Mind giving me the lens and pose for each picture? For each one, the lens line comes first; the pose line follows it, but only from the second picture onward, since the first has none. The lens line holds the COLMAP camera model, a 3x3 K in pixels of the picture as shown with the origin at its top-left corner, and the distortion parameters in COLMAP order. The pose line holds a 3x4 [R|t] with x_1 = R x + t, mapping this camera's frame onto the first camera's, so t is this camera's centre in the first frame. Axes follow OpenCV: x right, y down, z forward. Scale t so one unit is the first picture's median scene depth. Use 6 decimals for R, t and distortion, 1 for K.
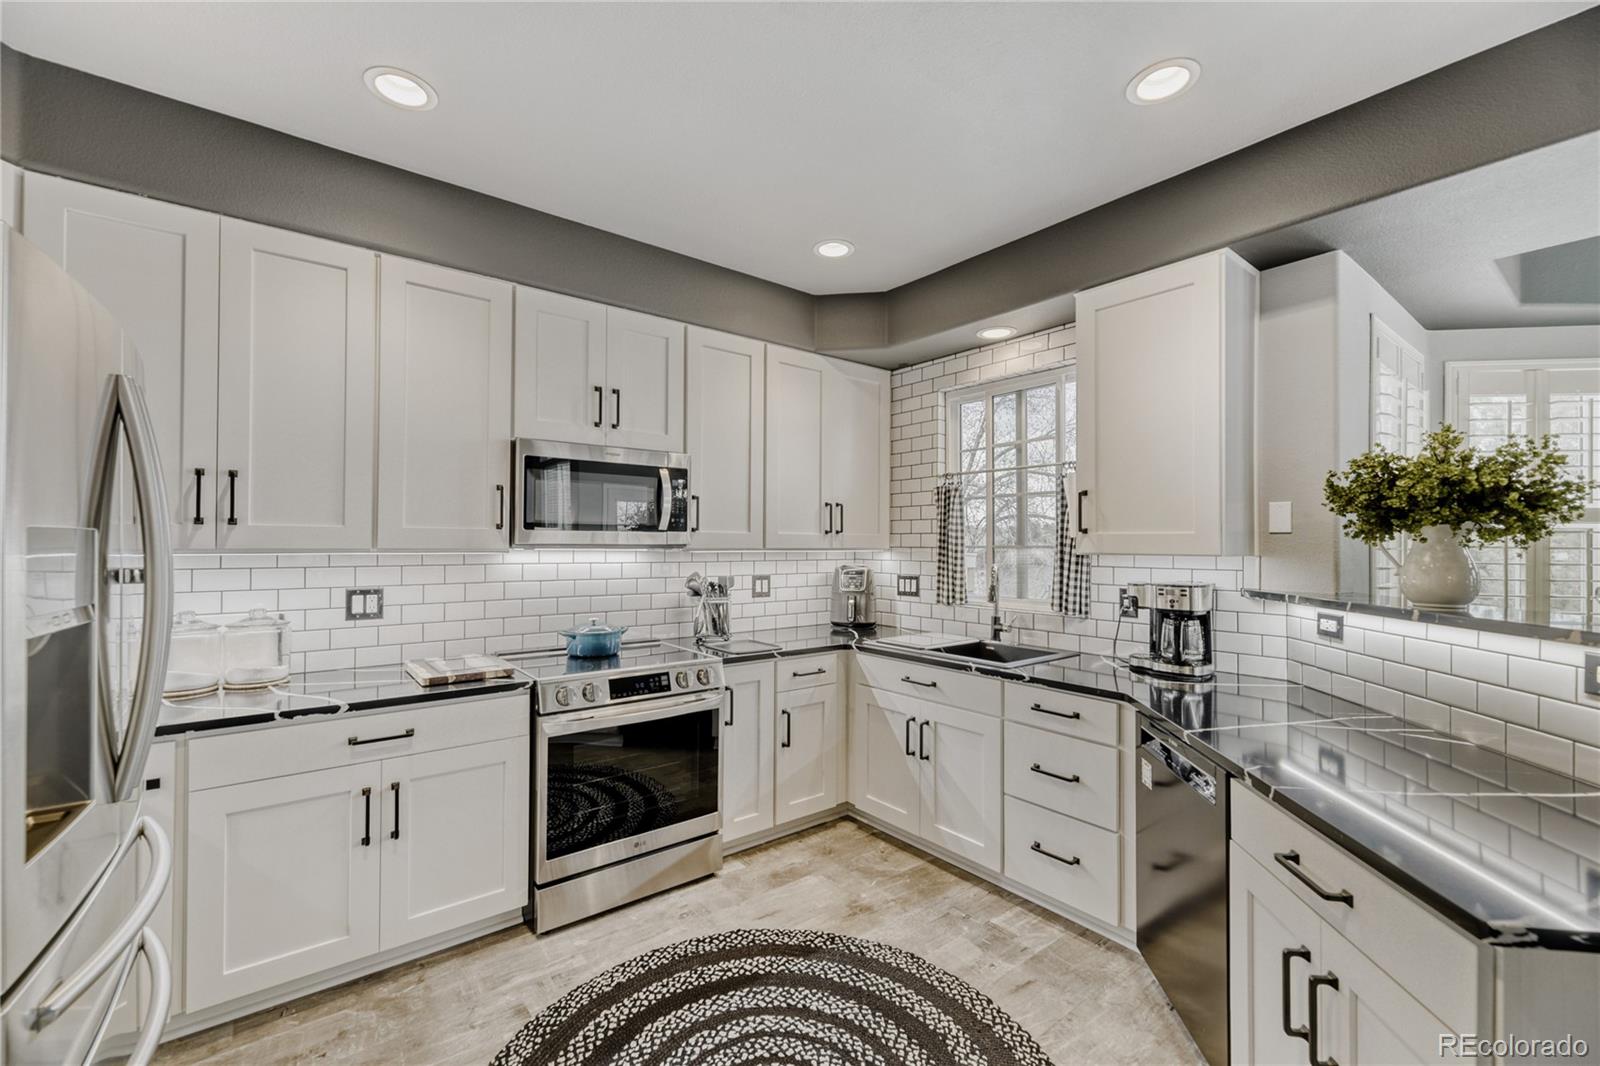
lens RADIAL K [[664.0, 0, 799.0], [0, 664.0, 538.7], [0, 0, 1]] dist [0.011308, -0.004675]
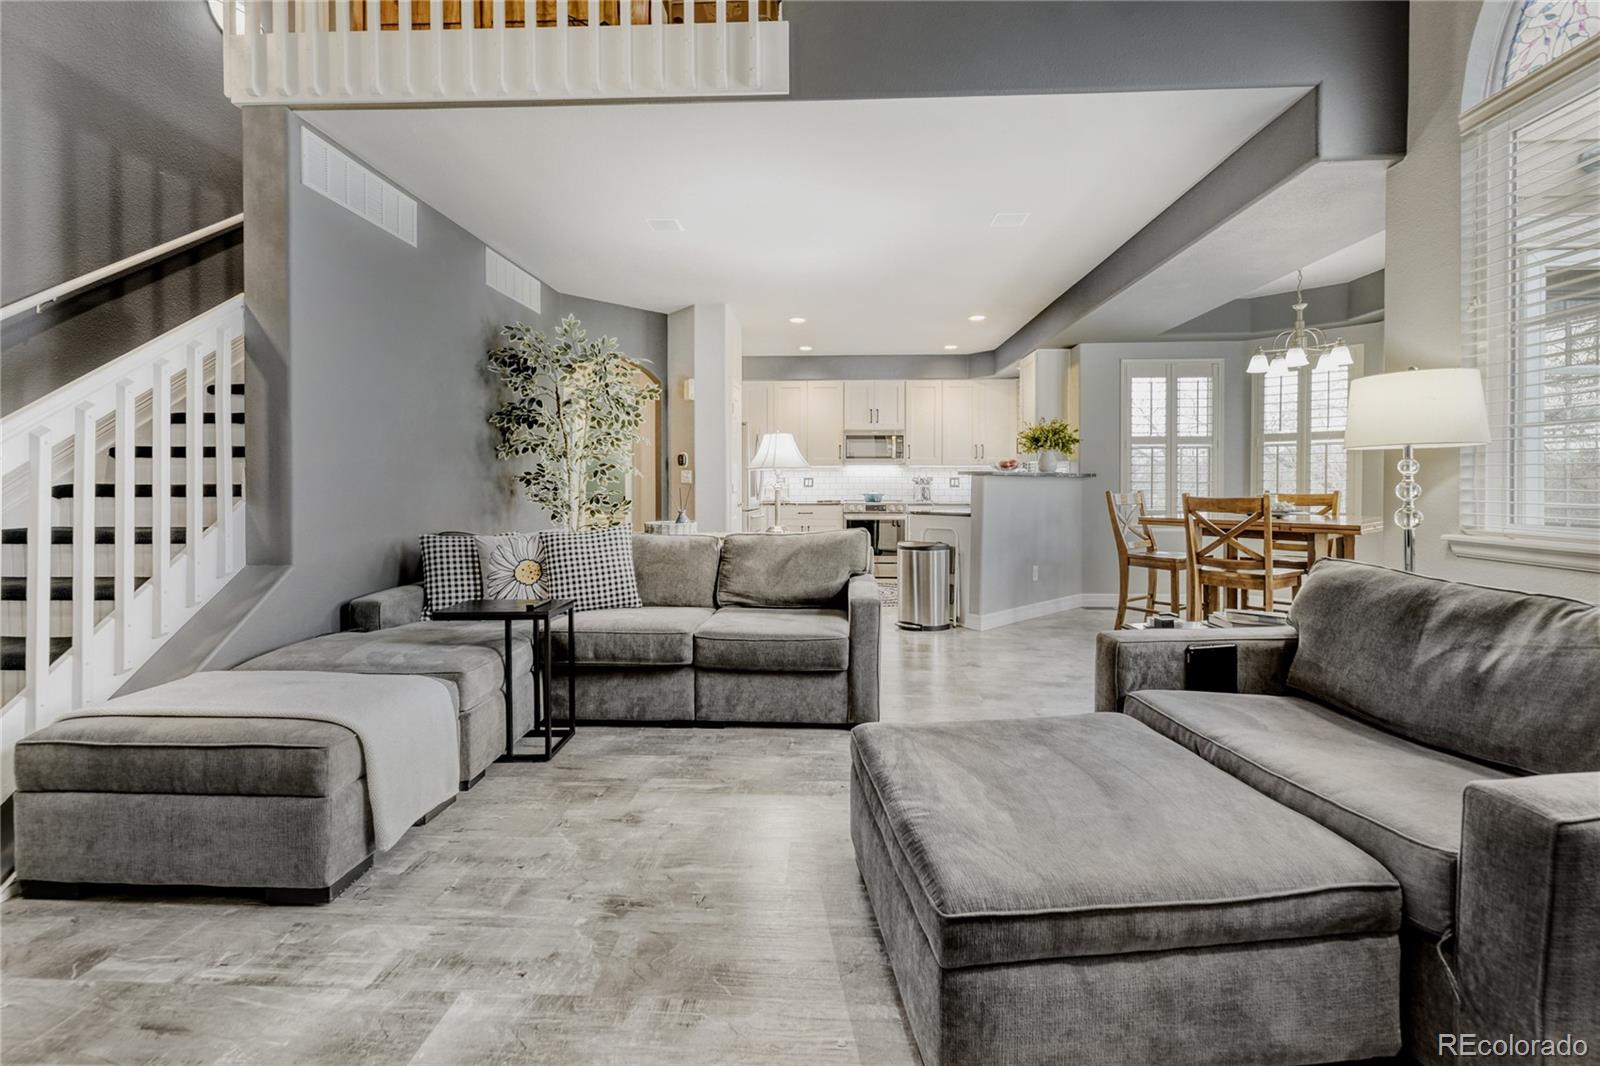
lens RADIAL K [[664.0, 0, 795.5], [0, 664.0, 487.3], [0, 0, 1]] dist [0.011308, -0.004675]
pose [[0.743202, 0.000716, -0.669067, 1.362459], [0.006944, 0.999937, 0.008783, 0.083345], [0.669031, -0.011173, 0.743151, -1.352335]]
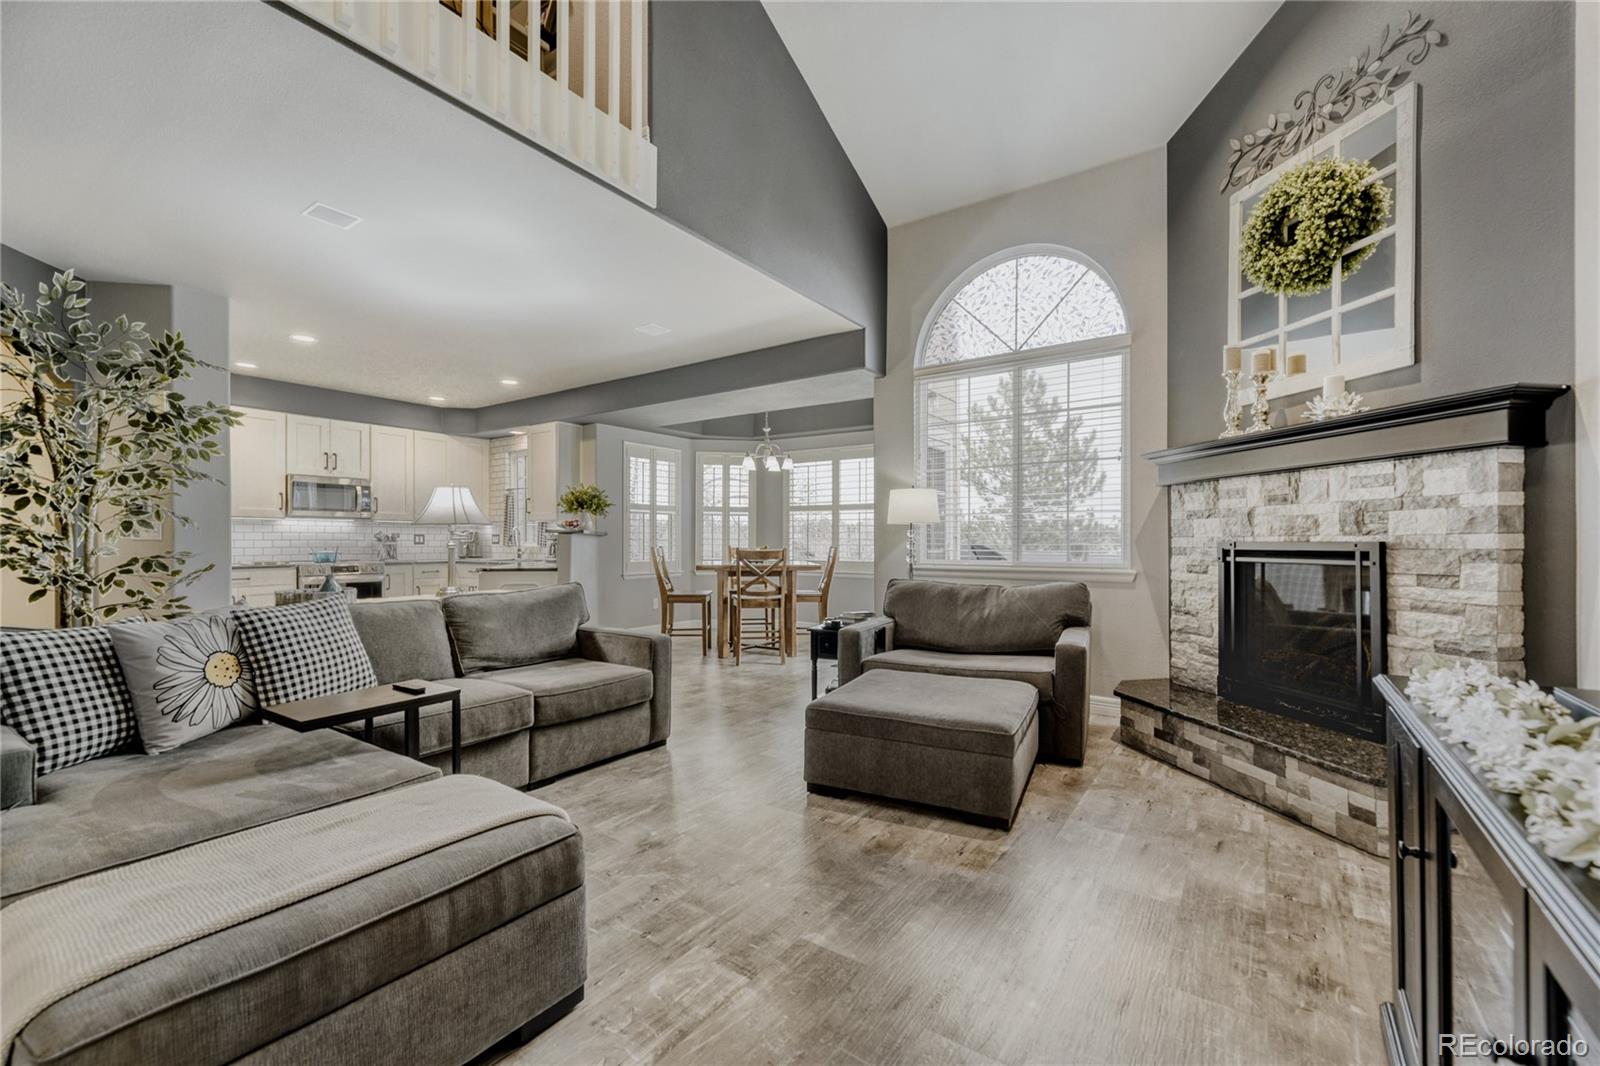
lens RADIAL K [[664.0, 0, 783.6], [0, 664.0, 537.3], [0, 0, 1]] dist [0.011308, -0.004675]
pose [[0.964101, -0.000608, 0.265535, 0.649509], [0.000289, 0.999999, 0.001240, 0.079292], [-0.265536, -0.001119, 0.964100, -1.768528]]
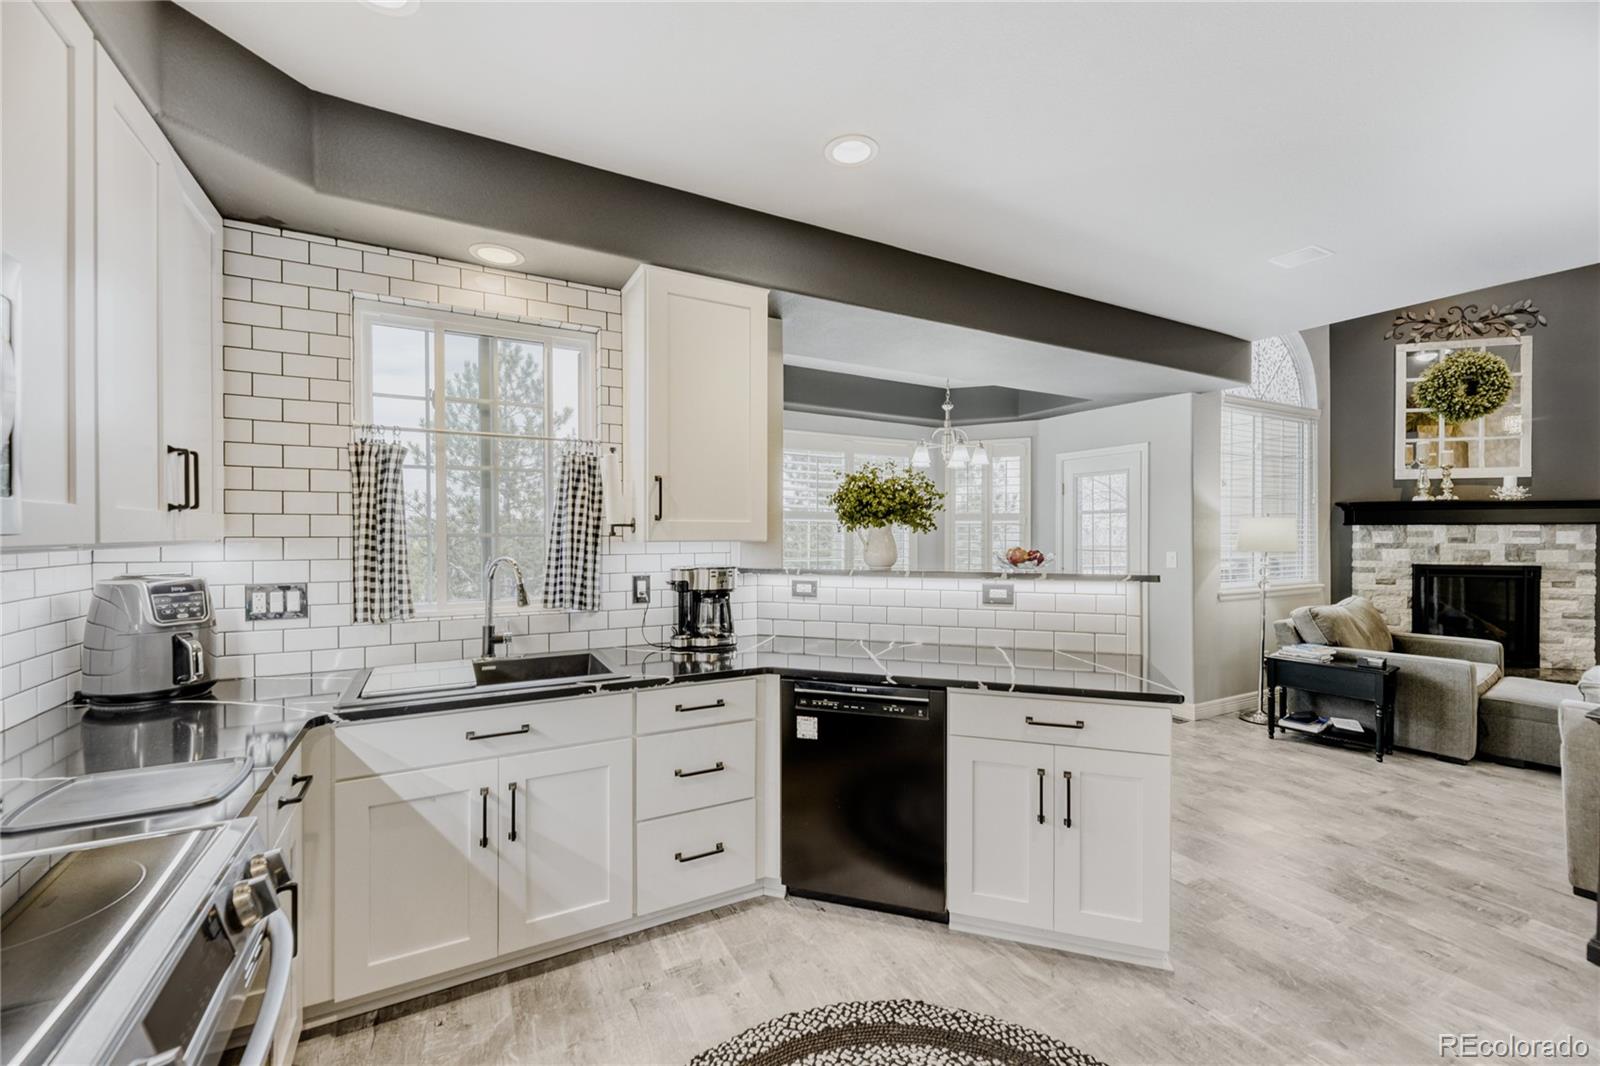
lens RADIAL K [[664.0, 0, 792.7], [0, 664.0, 536.3], [0, 0, 1]] dist [0.011308, -0.004675]
pose [[0.166475, -0.009294, 0.986002, -0.449481], [-0.007883, 0.999911, 0.010756, 0.003430], [-0.986014, -0.009563, 0.166387, 0.594257]]
